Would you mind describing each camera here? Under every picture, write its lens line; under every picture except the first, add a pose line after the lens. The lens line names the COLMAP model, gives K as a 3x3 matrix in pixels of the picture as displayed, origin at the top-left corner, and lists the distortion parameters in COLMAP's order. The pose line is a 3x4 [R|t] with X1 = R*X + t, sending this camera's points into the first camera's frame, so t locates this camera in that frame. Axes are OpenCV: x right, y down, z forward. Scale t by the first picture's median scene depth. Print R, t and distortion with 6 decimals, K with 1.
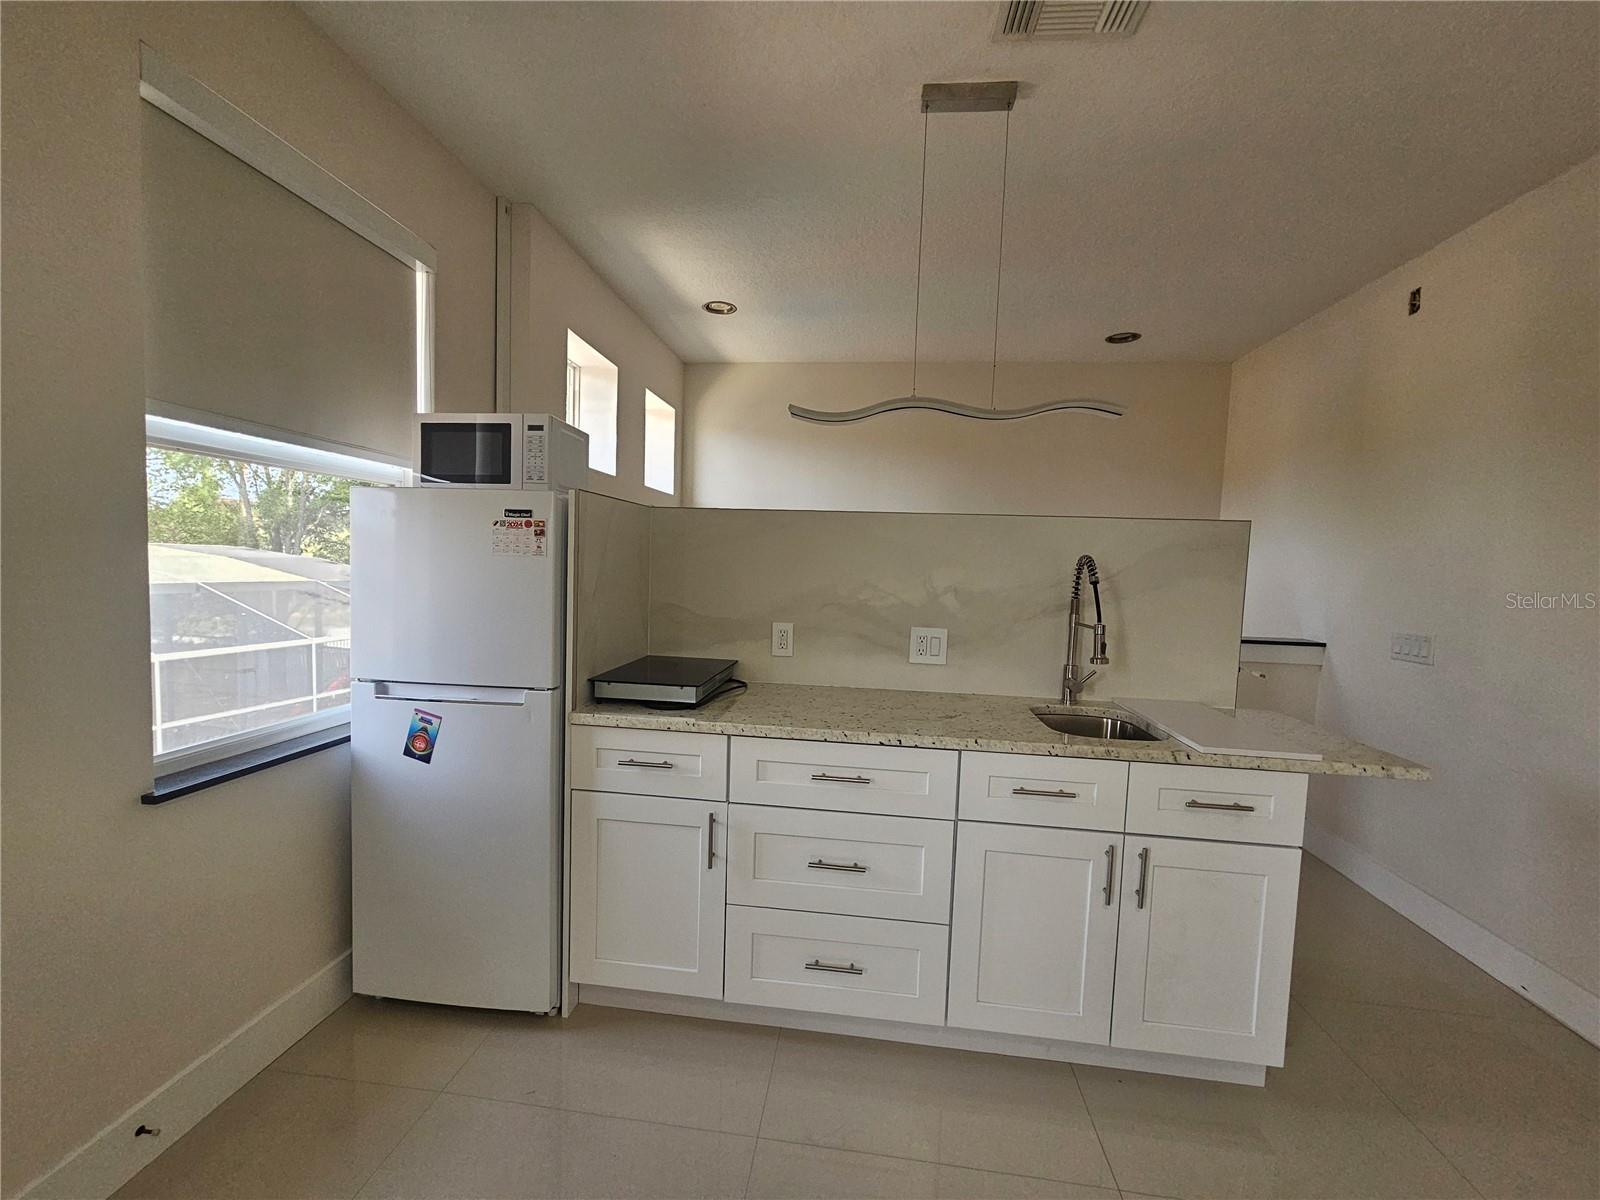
lens RADIAL K [[656.7, 0, 791.0], [0, 656.7, 609.5], [0, 0, 1]] dist [0.005462, -0.000028]
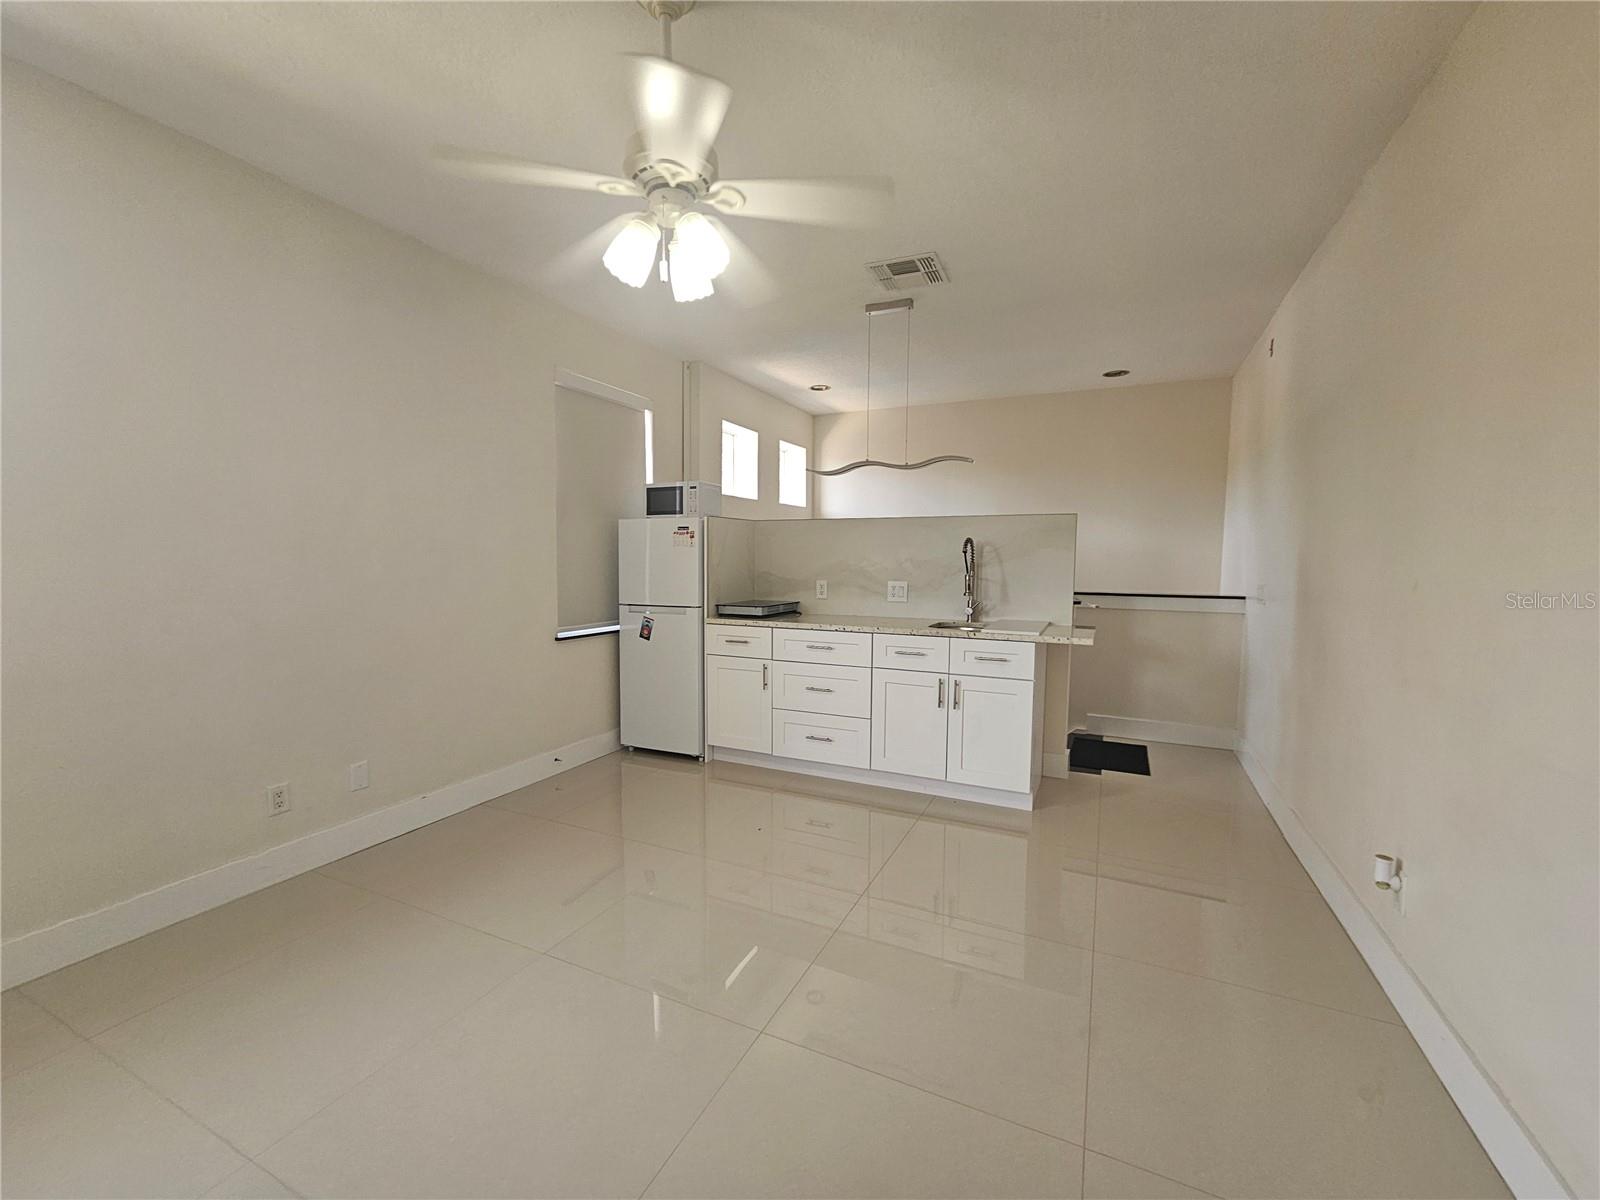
lens RADIAL K [[656.7, 0, 791.0], [0, 656.7, 609.5], [0, 0, 1]] dist [0.005462, -0.000028]
pose [[0.947379, -0.002366, -0.320107, 0.591840], [0.003420, 0.999990, 0.002731, 0.114747], [0.320097, -0.003682, 0.947378, -0.917064]]
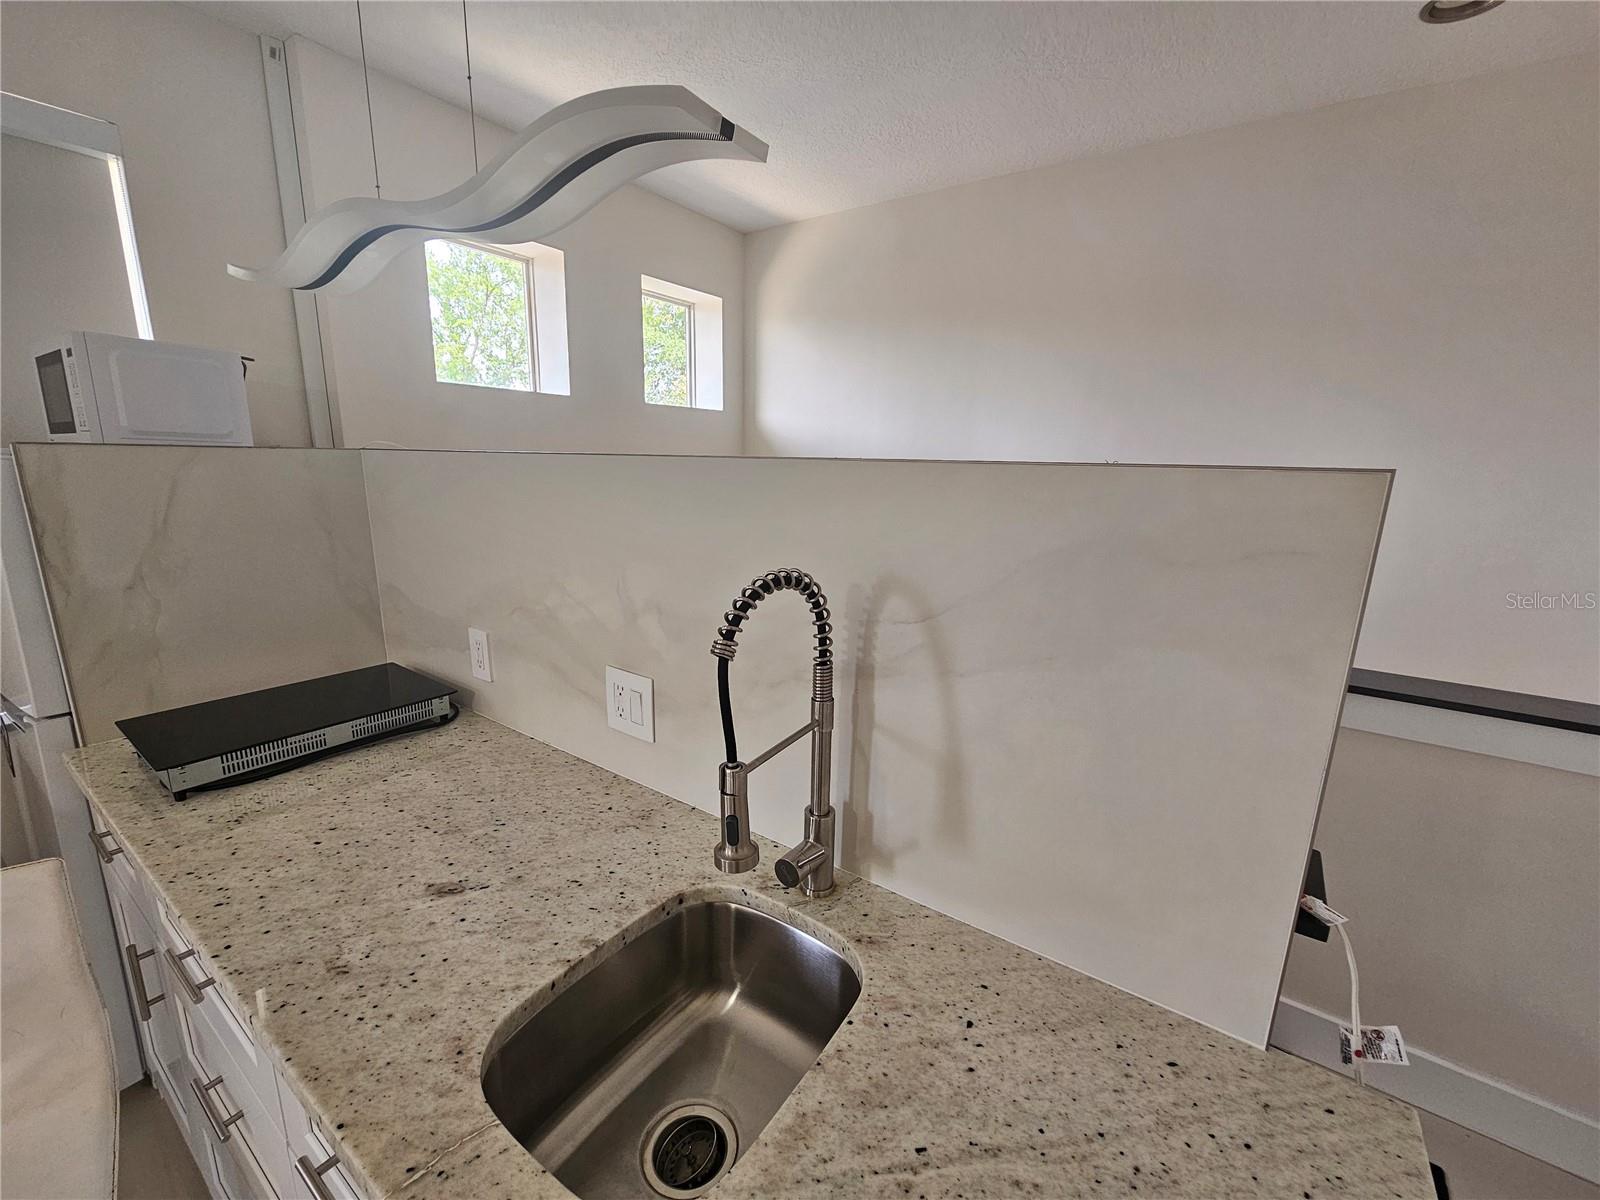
lens RADIAL K [[656.7, 0, 791.0], [0, 656.7, 609.5], [0, 0, 1]] dist [0.005462, -0.000028]
pose [[0.879532, 0.089461, -0.467355, 0.667726], [-0.023727, 0.989191, 0.144698, -0.119585], [0.475249, -0.116178, 0.872148, 0.703883]]
